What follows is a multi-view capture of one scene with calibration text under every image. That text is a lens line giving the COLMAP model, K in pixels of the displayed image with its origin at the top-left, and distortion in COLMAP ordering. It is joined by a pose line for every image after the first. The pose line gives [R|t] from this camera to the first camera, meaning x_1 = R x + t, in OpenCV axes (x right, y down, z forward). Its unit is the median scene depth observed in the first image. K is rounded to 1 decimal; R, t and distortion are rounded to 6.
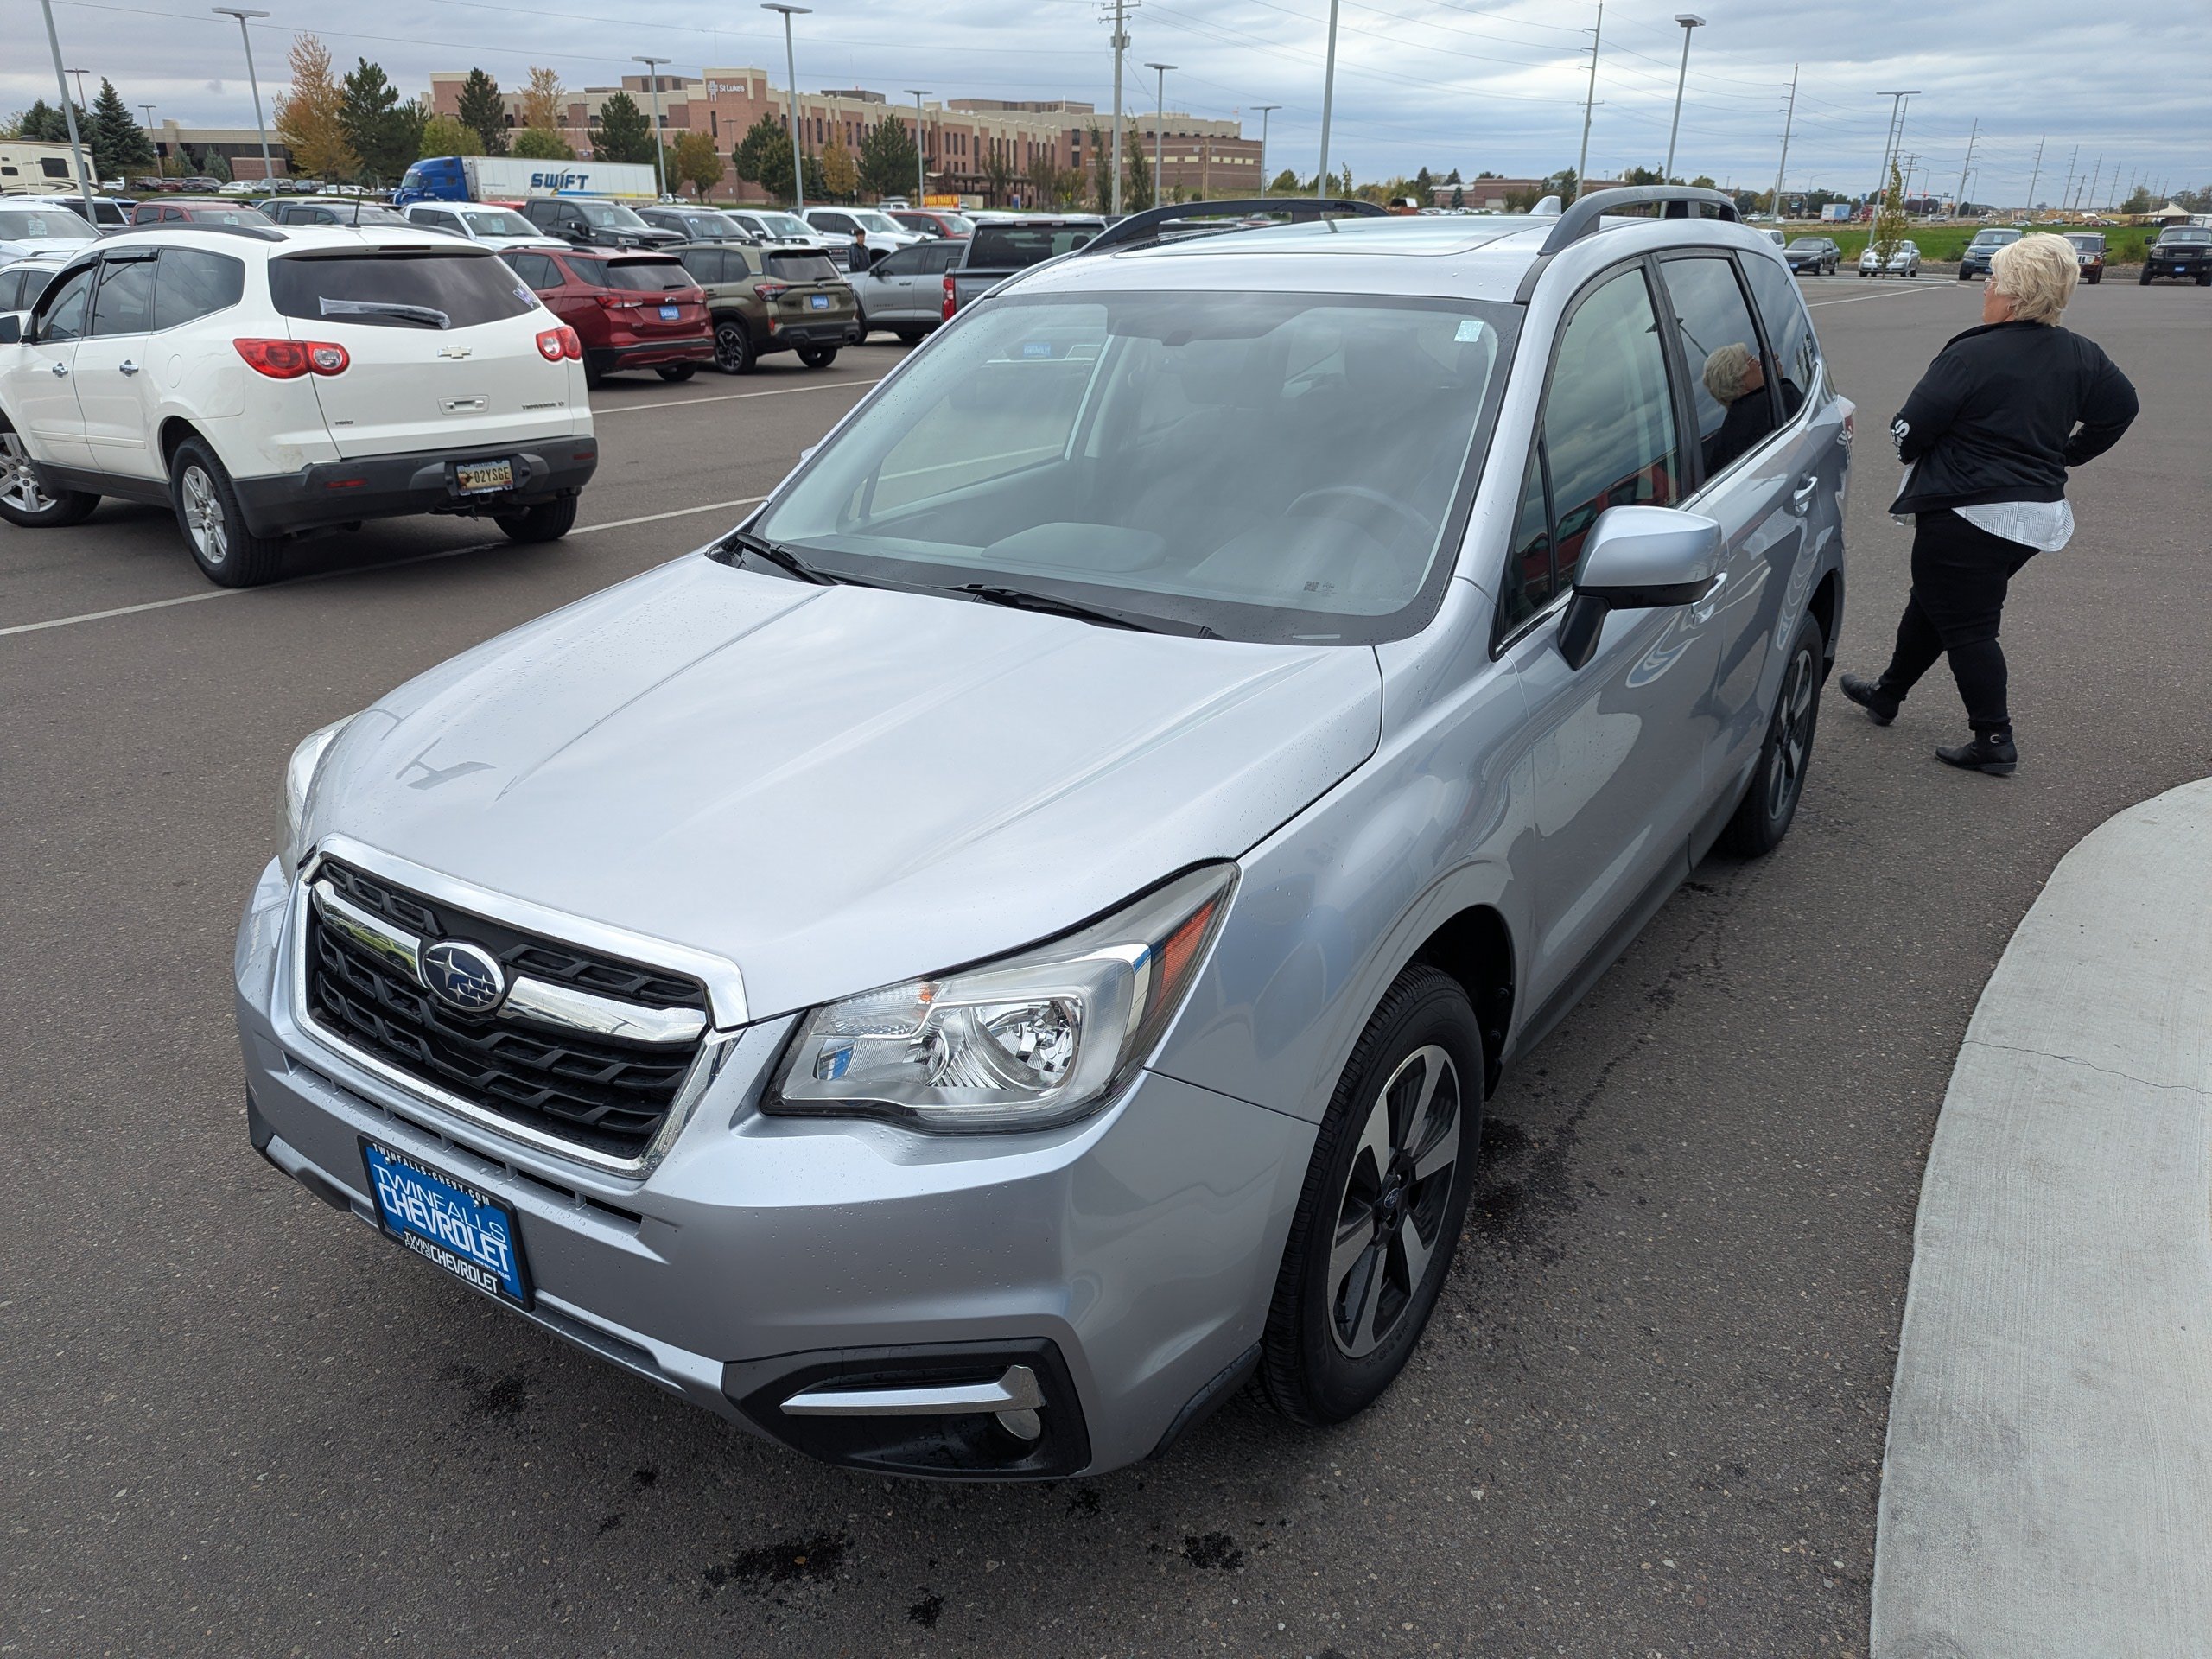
lens RADIAL K [[1549.3, 0, 1095.2], [0, 1549.3, 841.3], [0, 0, 1]] dist [0.054666, -0.048994]
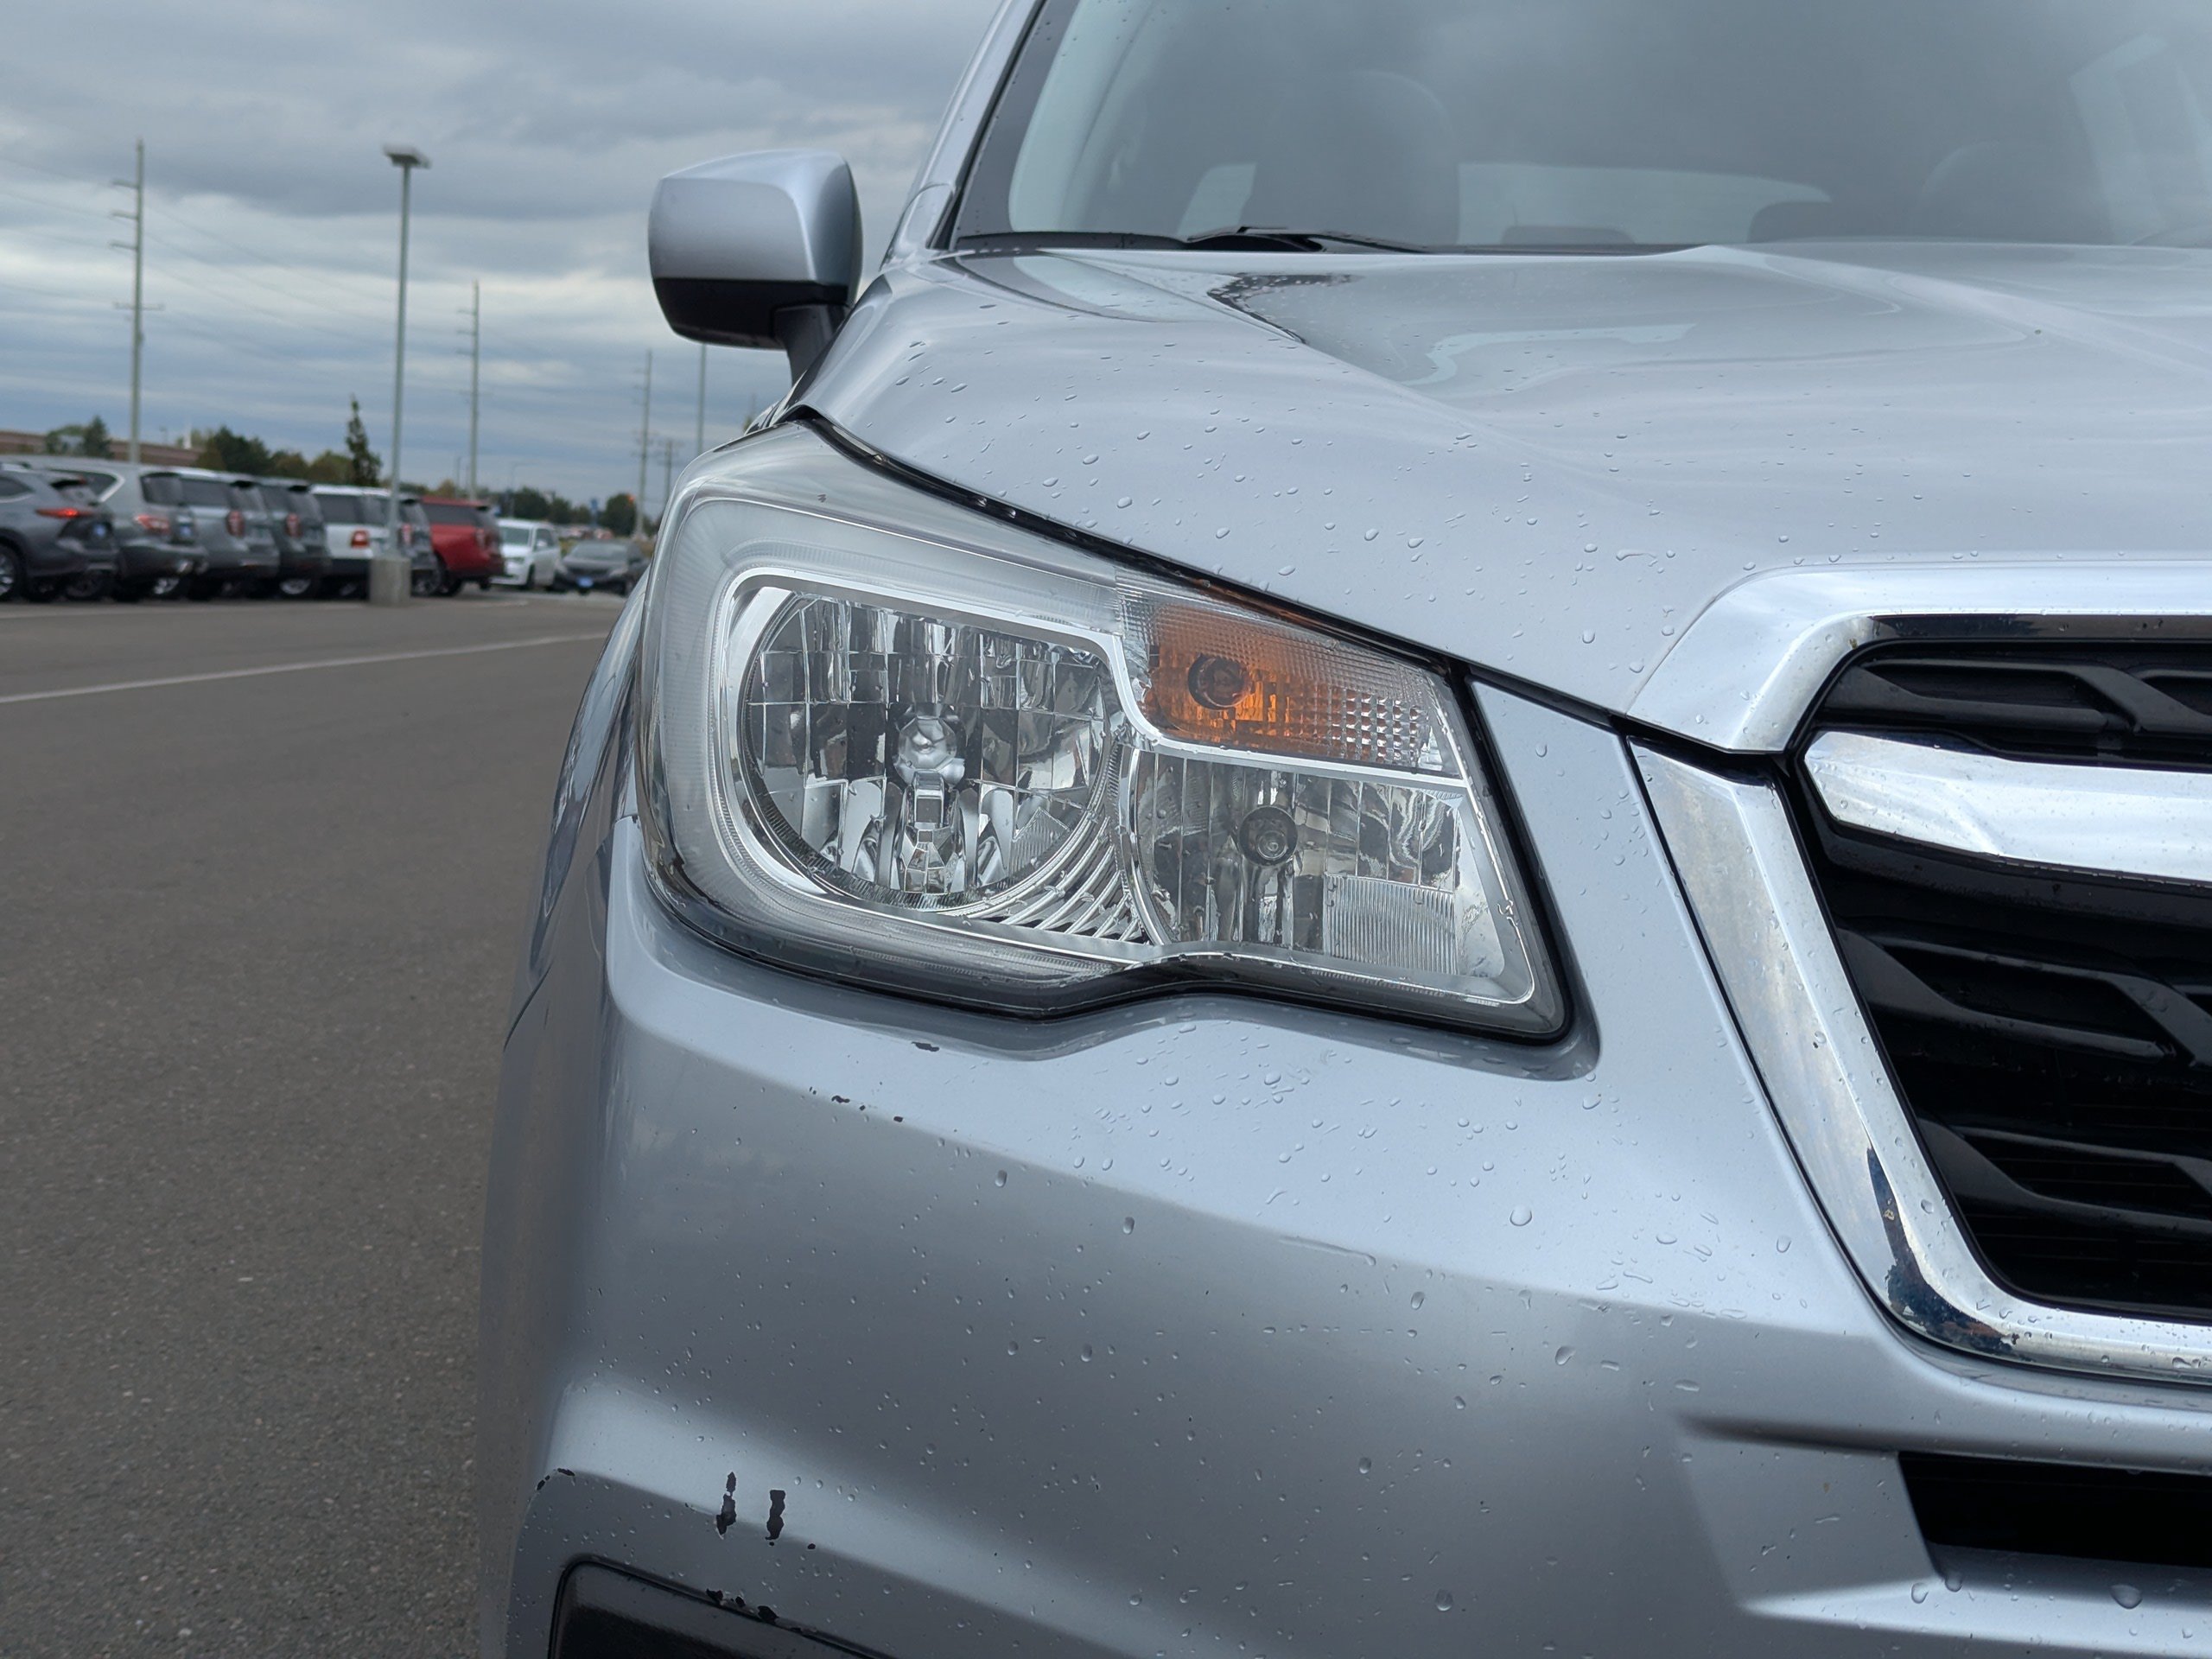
lens RADIAL K [[3114.4, 0, 1089.7], [0, 3114.4, 818.0], [0, 0, 1]] dist [0.042170, 0.000000]
pose [[0.835390, -0.000298, 0.549658, -0.801659], [0.152398, 0.960920, -0.231100, 0.121418], [-0.528108, 0.276826, 0.802788, 0.645185]]
